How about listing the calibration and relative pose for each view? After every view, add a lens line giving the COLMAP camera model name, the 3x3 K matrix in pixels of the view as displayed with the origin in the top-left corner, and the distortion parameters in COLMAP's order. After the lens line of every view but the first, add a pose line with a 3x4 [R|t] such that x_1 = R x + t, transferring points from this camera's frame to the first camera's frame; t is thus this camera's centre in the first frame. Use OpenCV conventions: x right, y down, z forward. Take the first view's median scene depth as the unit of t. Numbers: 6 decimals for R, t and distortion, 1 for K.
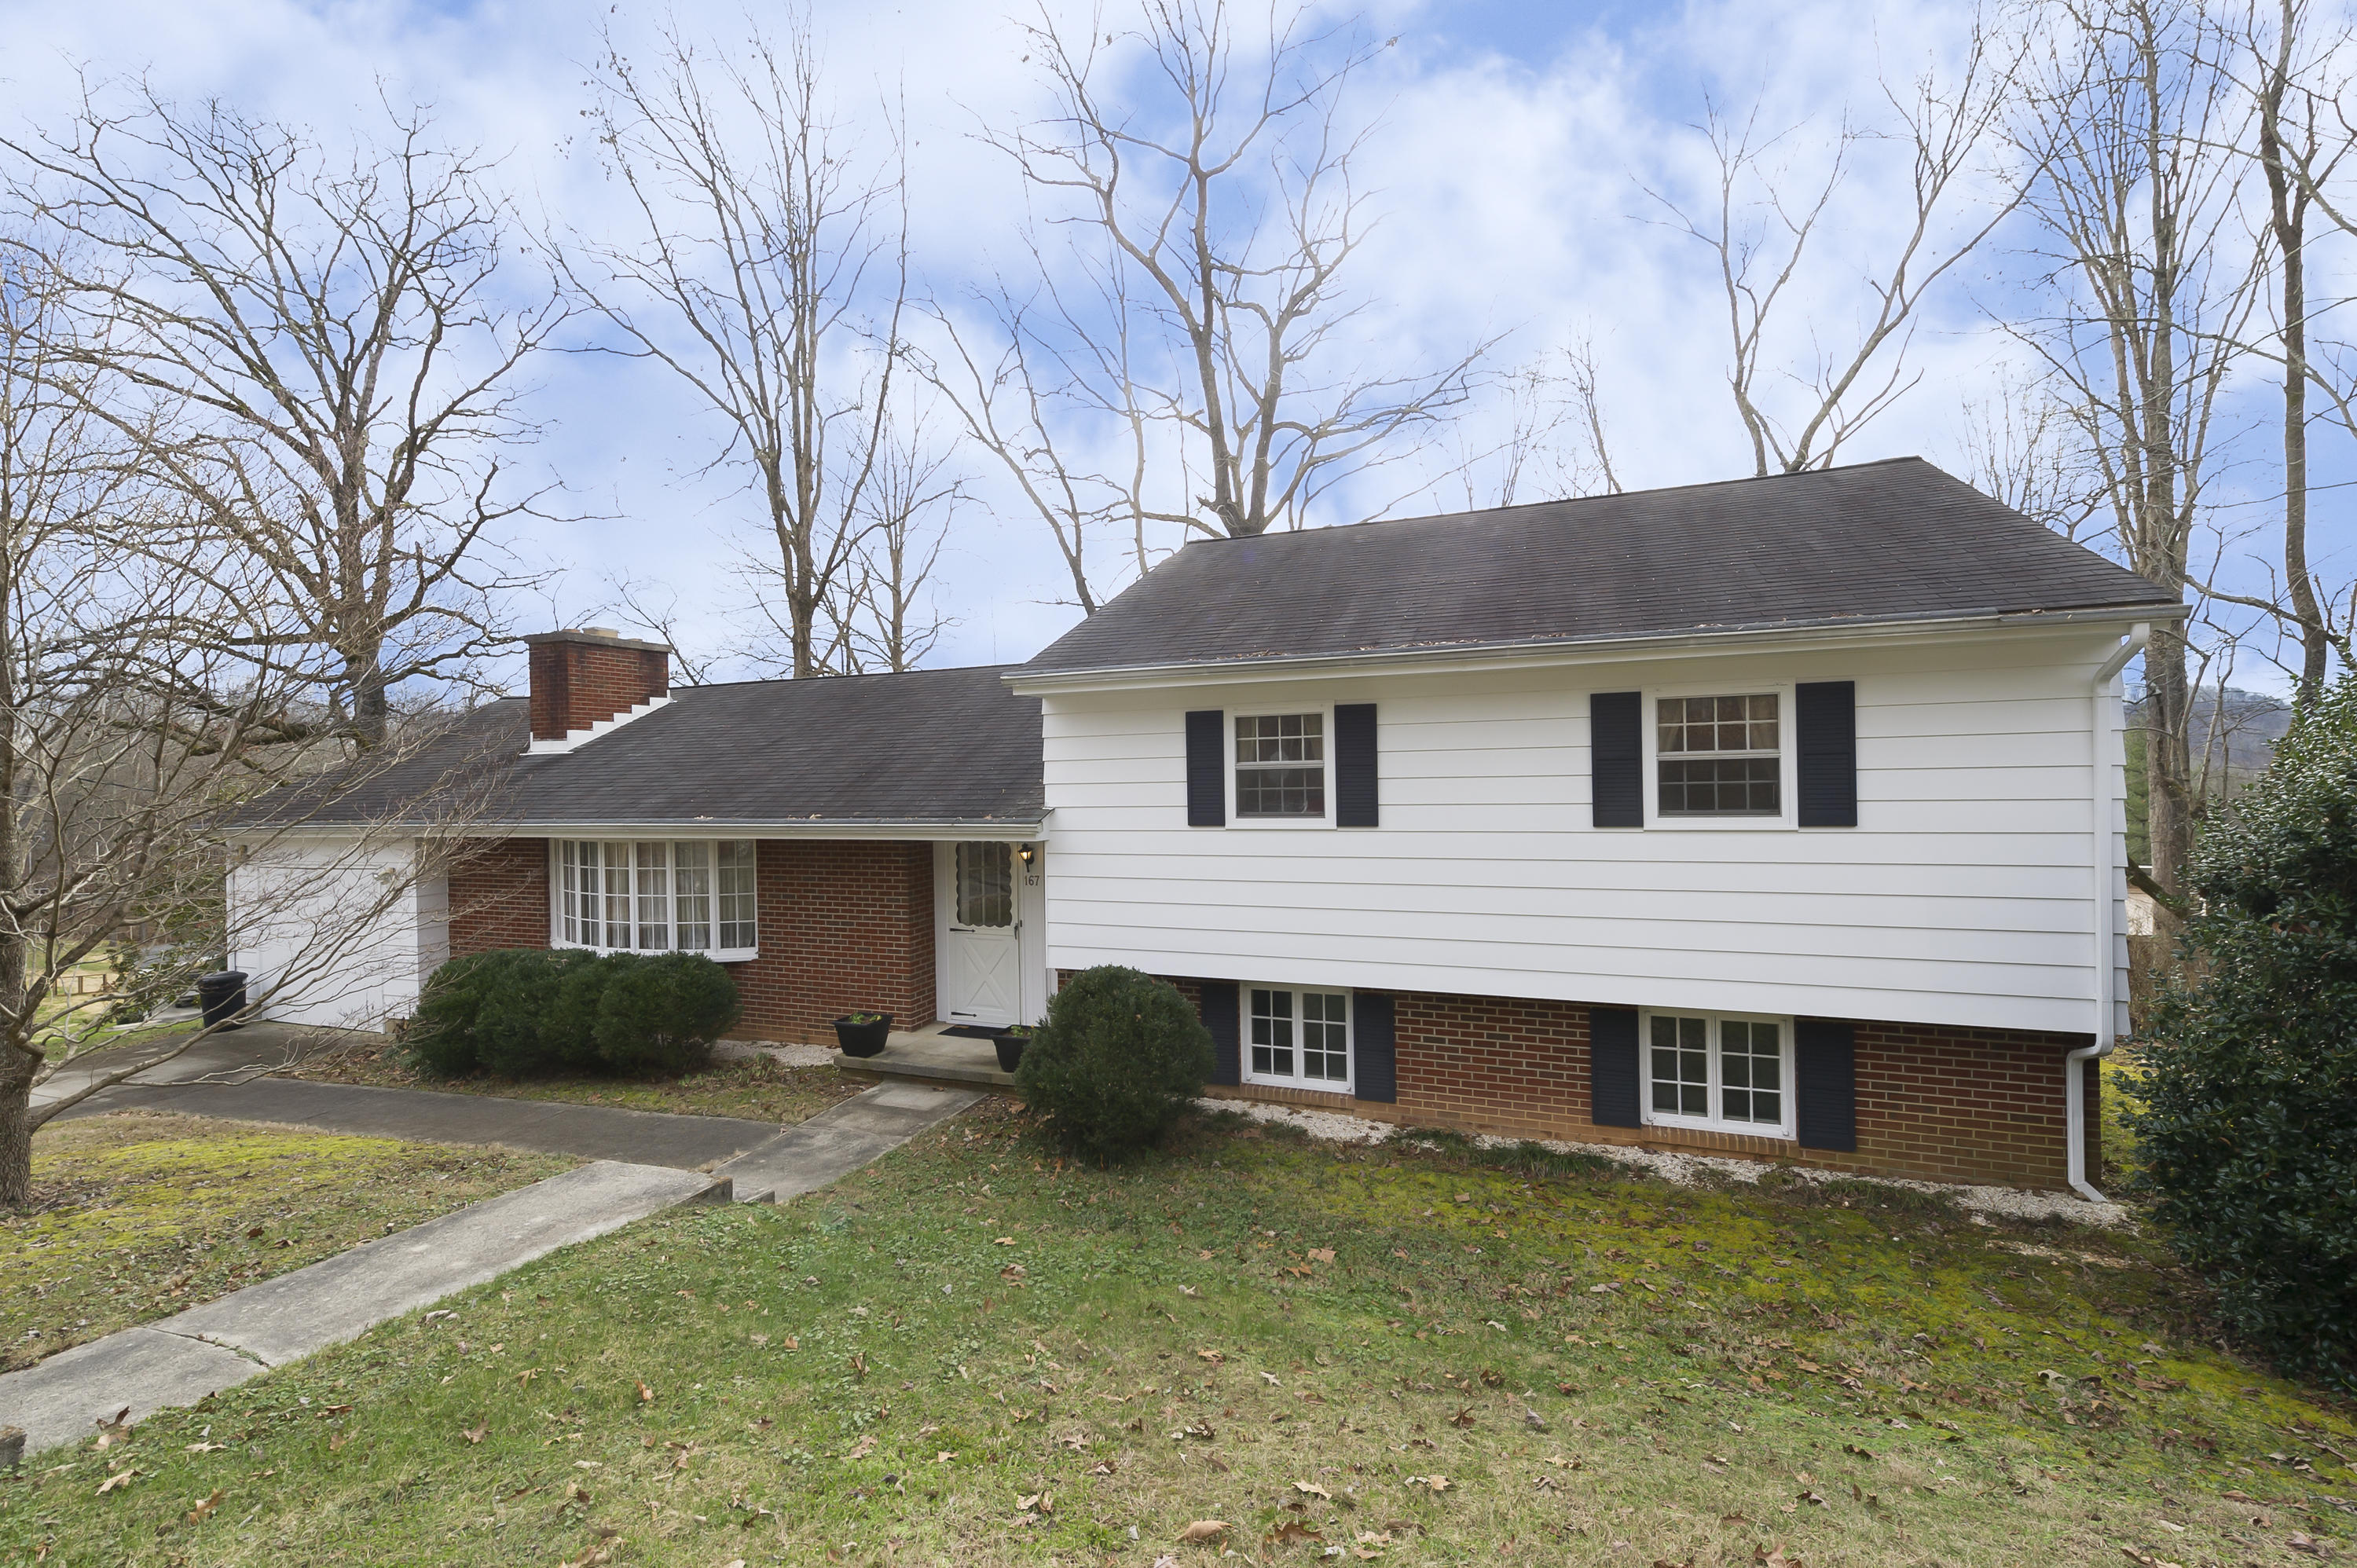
lens RADIAL K [[912.9, 0, 1177.0], [0, 912.9, 734.8], [0, 0, 1]] dist [0.001463, -0.000576]
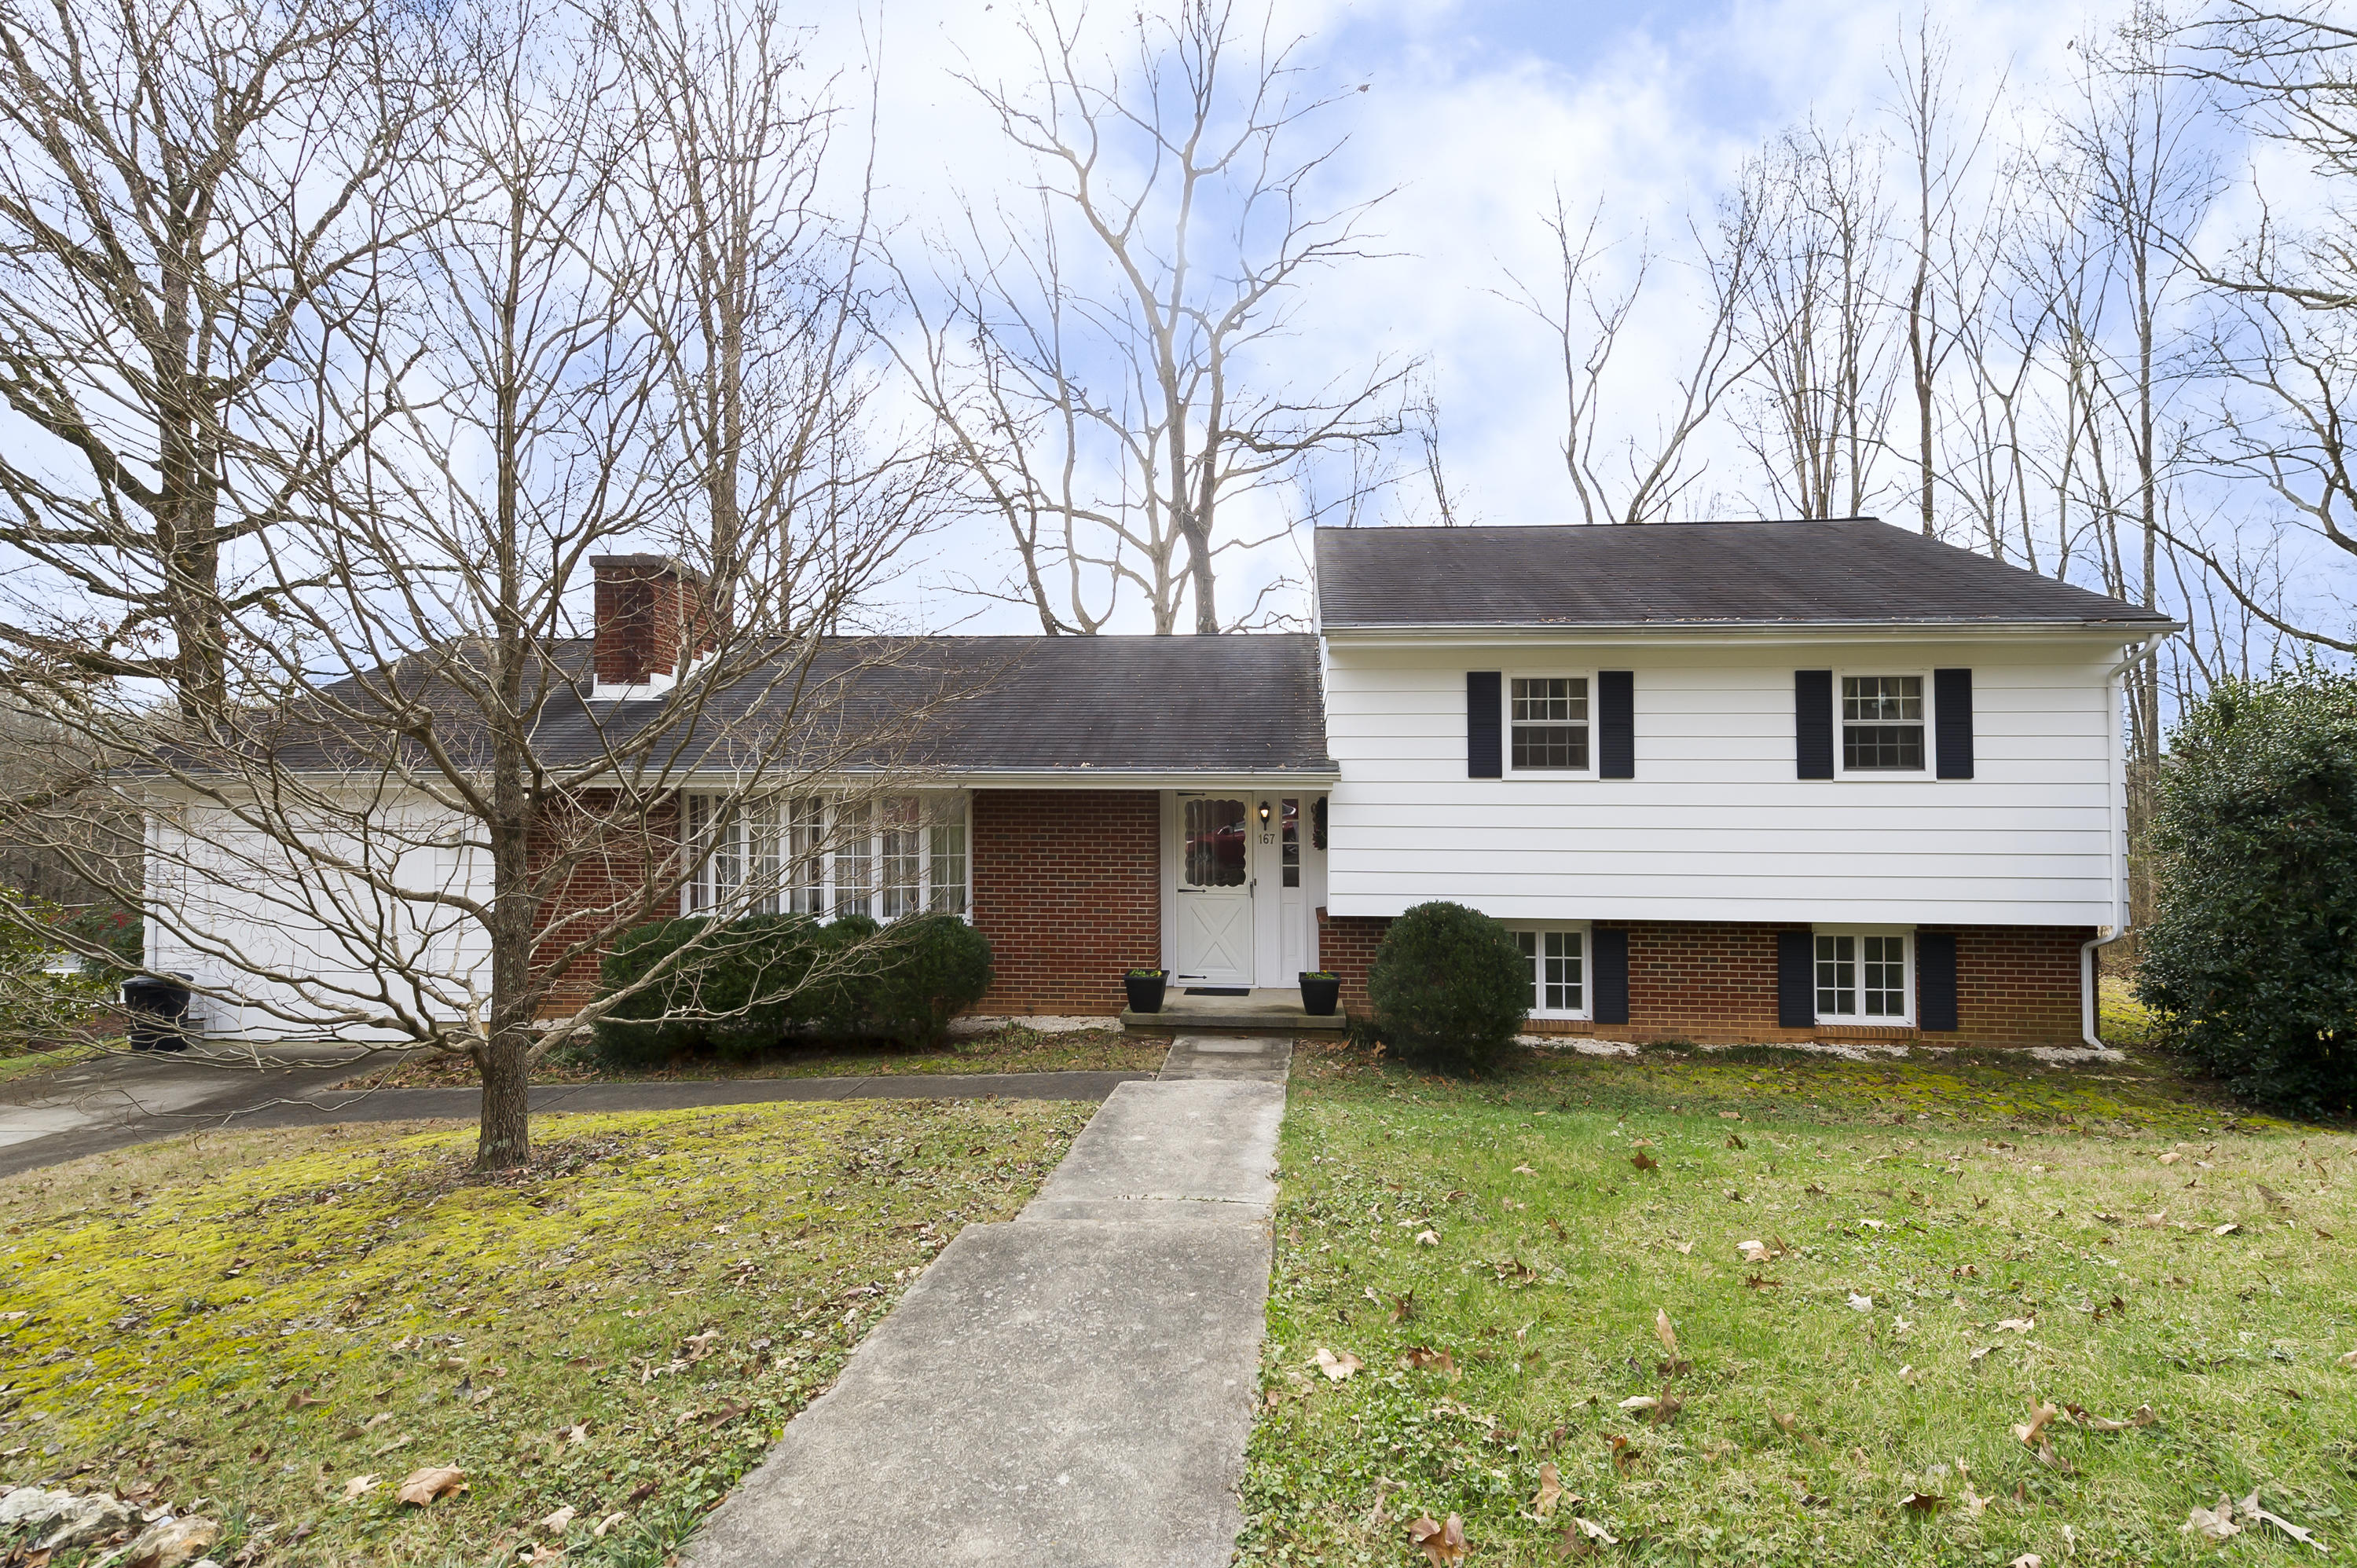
lens RADIAL K [[973.8, 0, 1207.7], [0, 973.8, 744.9], [0, 0, 1]] dist [0.001448, -0.000371]
pose [[0.950352, 0.033482, 0.309371, -0.670752], [-0.025035, 0.999198, -0.031236, 0.110690], [-0.310169, 0.021940, 0.950428, -0.000610]]
